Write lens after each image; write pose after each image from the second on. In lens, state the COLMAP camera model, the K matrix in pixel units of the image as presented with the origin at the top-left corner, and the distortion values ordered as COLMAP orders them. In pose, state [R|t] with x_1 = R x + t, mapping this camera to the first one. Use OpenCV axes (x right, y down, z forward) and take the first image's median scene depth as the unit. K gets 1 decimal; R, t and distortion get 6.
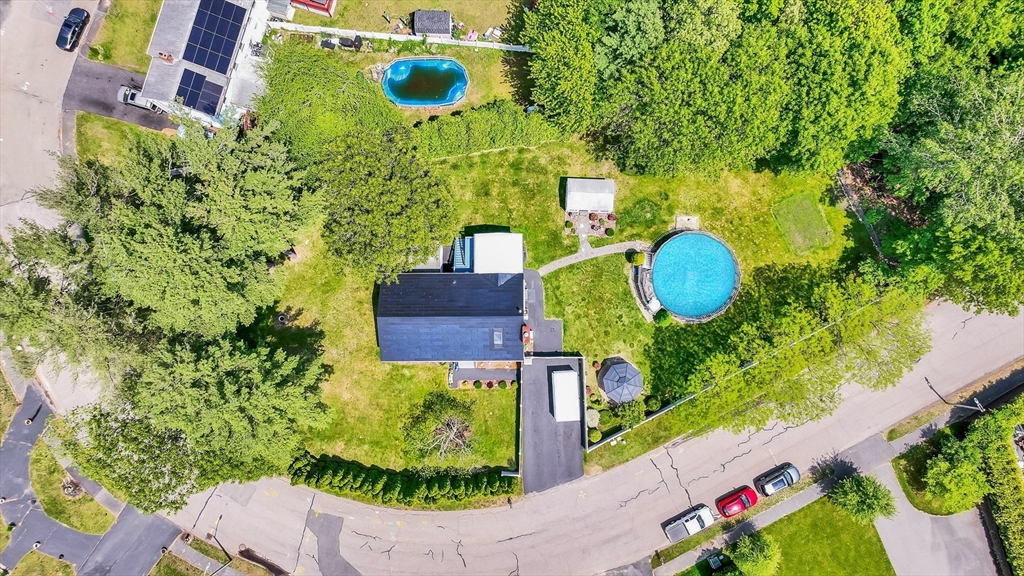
lens RADIAL K [[717.1, 0, 515.0], [0, 717.1, 287.6], [0, 0, 1]] dist [0.010593, 0.003590]
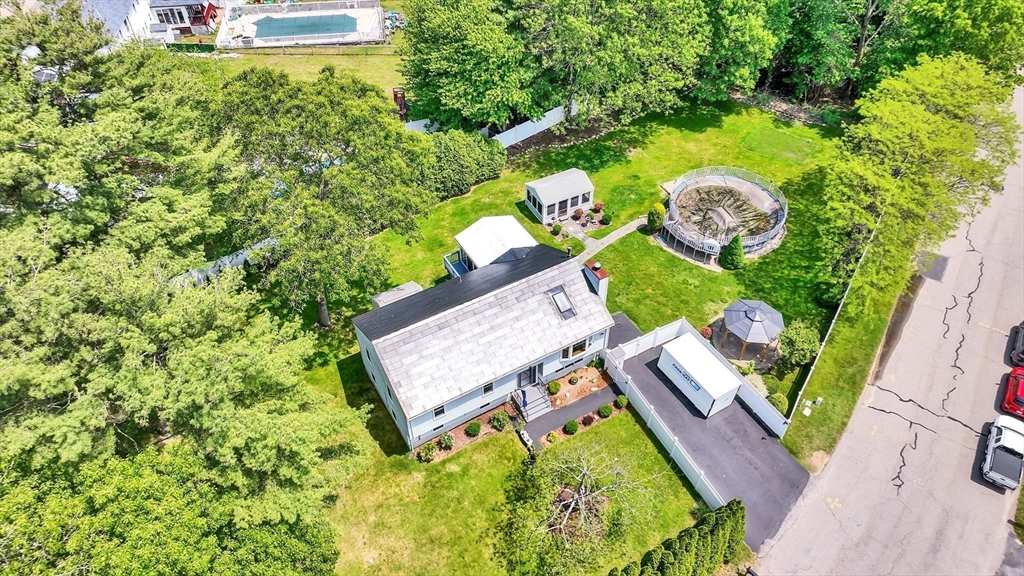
lens RADIAL K [[717.1, 0, 515.0], [0, 717.1, 287.6], [0, 0, 1]] dist [0.010593, 0.003590]
pose [[0.867251, -0.356501, 0.347539, -0.255899], [0.497049, 0.660066, -0.563254, 0.369239], [-0.028598, 0.661226, 0.749641, 0.476015]]
